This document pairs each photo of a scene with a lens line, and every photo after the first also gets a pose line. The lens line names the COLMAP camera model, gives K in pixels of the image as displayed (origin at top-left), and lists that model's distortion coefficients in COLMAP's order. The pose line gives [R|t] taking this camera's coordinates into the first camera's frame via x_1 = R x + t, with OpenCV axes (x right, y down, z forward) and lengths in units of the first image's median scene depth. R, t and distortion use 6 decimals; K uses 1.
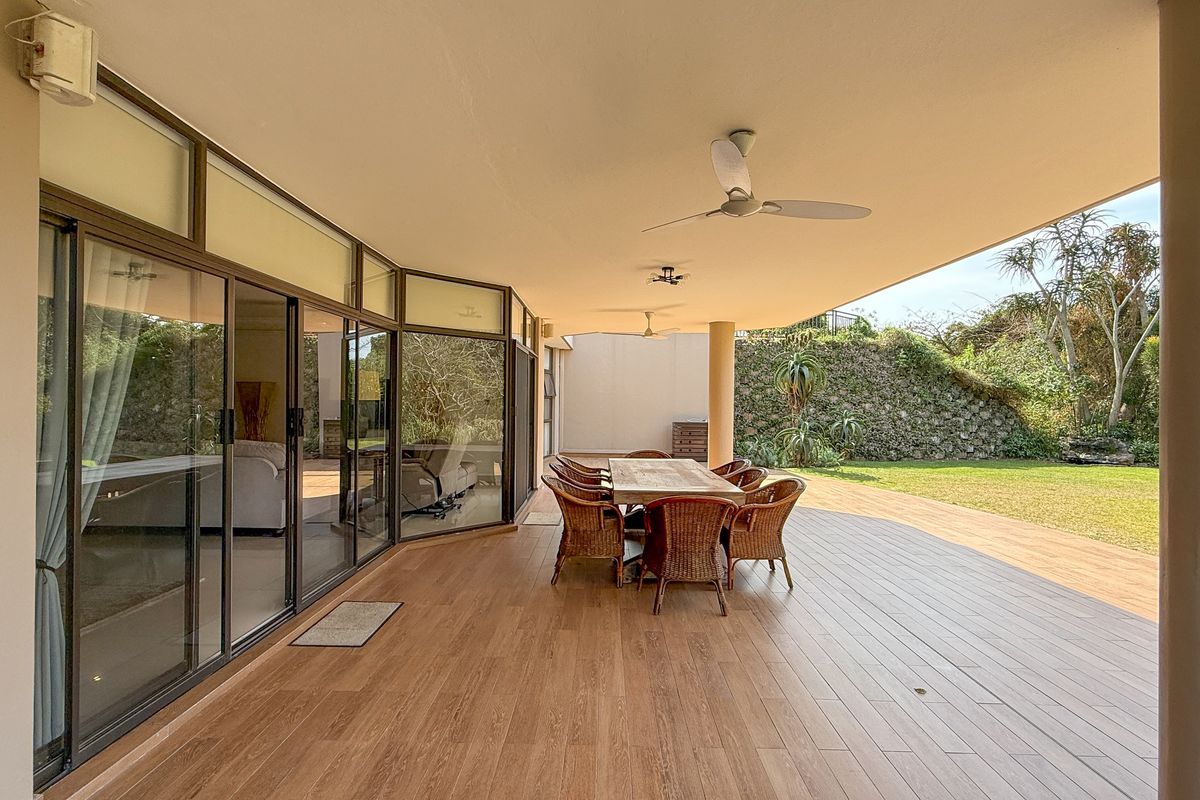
lens RADIAL K [[563.4, 0, 600.0], [0, 563.4, 400.0], [0, 0, 1]] dist [-0.001521, -0.000242]
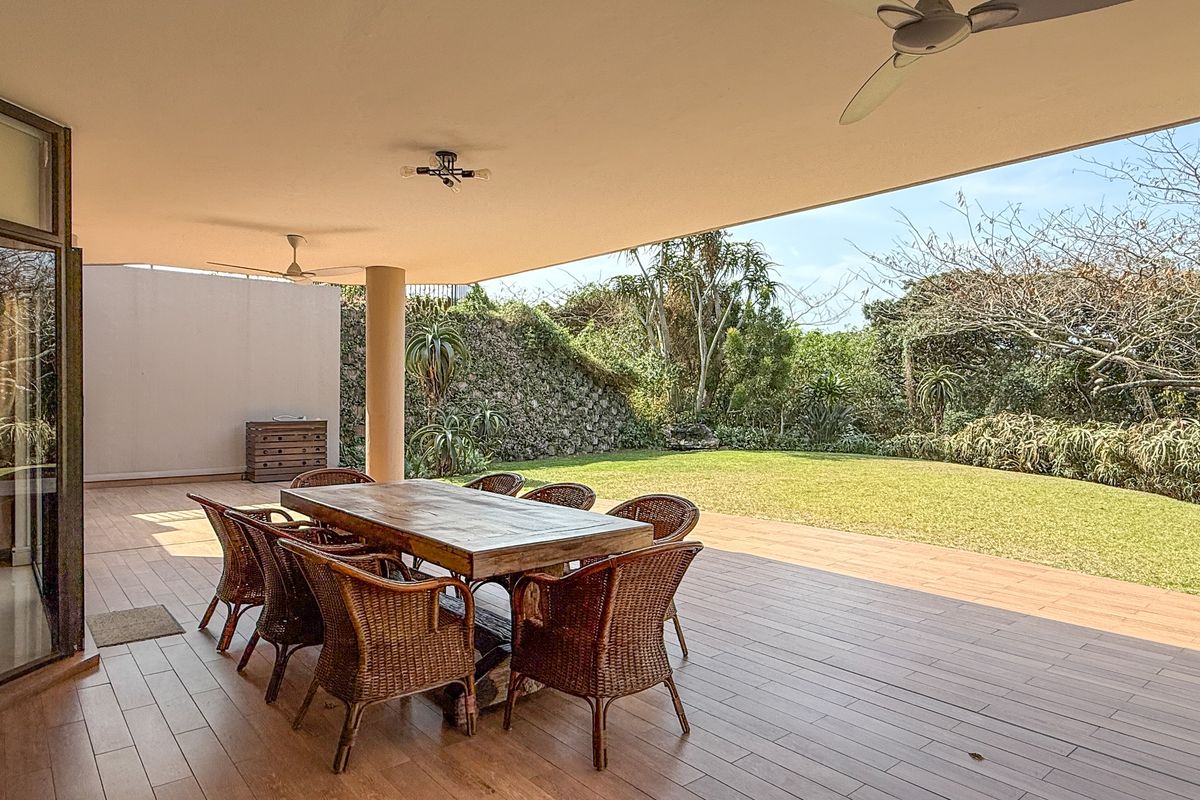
lens RADIAL K [[716.2, 0, 600.0], [0, 716.2, 400.0], [0, 0, 1]] dist [0.002014, 0.000876]
pose [[0.761480, -0.011956, 0.648078, -0.083533], [0.002355, 0.999874, 0.015680, 0.002577], [-0.648184, -0.010414, 0.761412, 0.116469]]
